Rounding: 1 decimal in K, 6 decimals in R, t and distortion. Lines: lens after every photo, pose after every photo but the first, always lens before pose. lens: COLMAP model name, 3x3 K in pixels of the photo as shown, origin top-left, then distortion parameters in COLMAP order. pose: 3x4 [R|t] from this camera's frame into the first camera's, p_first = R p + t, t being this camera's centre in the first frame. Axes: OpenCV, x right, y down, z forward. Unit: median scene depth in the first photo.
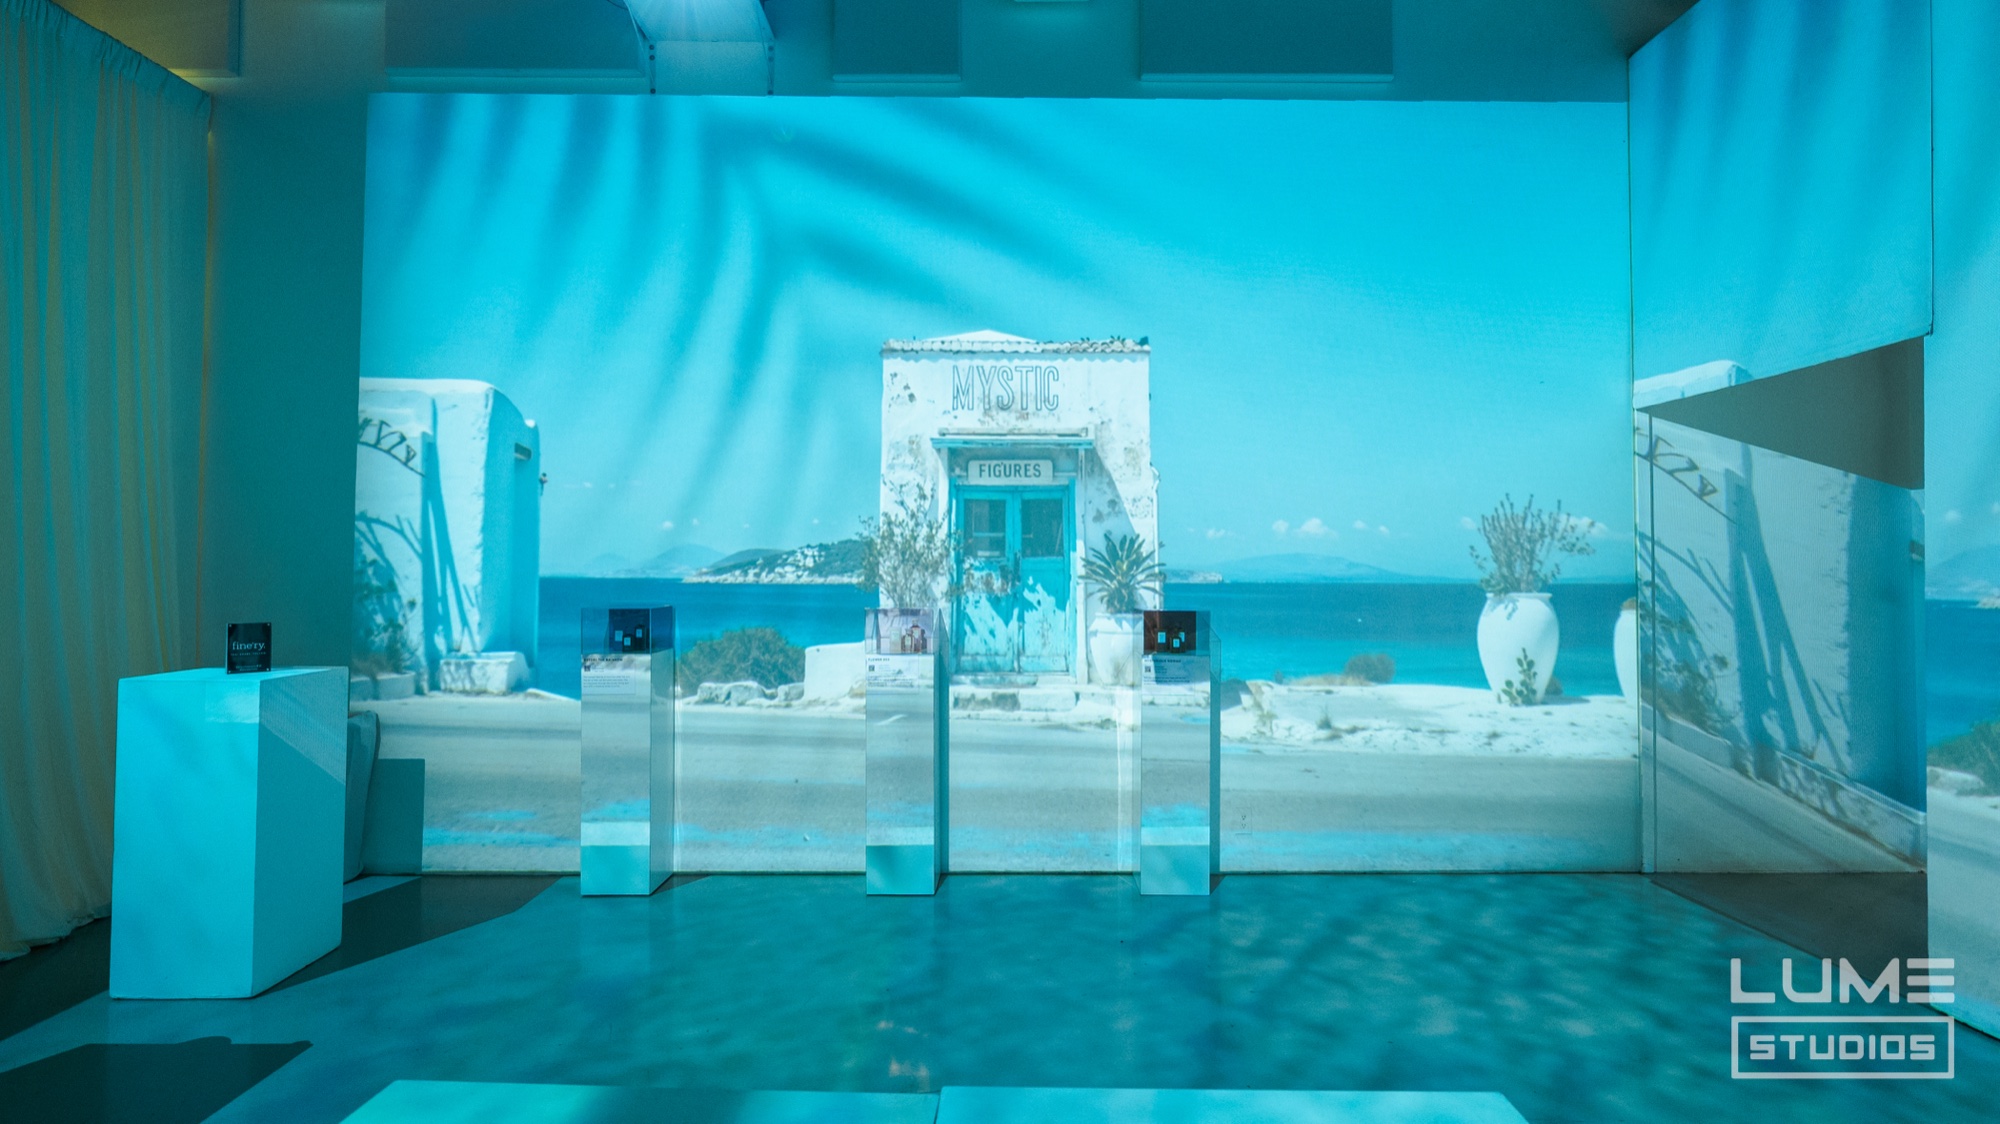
lens RADIAL K [[937.3, 0, 999.7], [0, 937.3, 561.1], [0, 0, 1]] dist [0.000751, -0.000319]
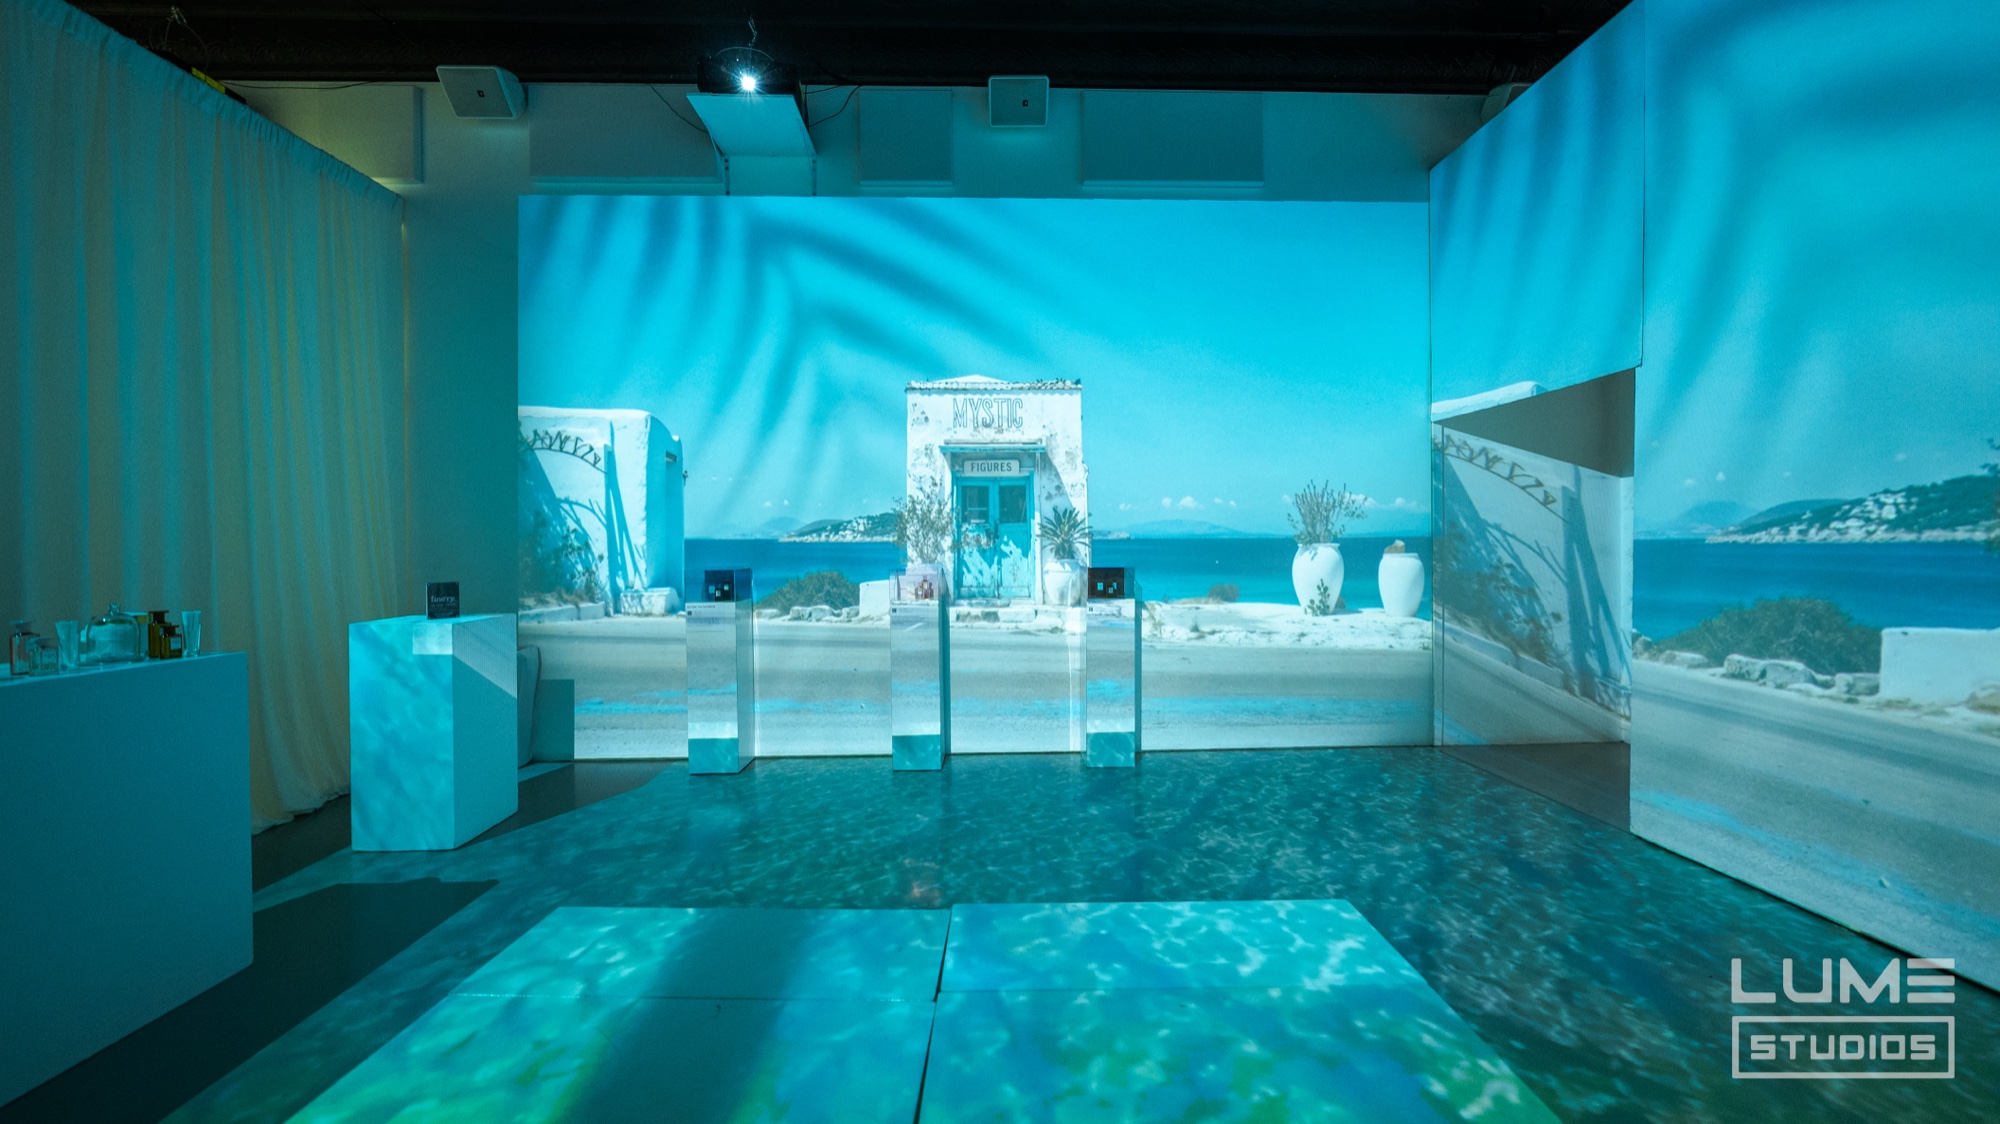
lens RADIAL K [[695.1, 0, 1004.4], [0, 695.1, 554.5], [0, 0, 1]] dist [-0.003332, -0.000262]
pose [[0.999535, -0.010588, 0.028584, -0.001648], [0.009853, 0.999620, 0.025752, 0.017341], [-0.028846, -0.025459, 0.999260, -0.140832]]
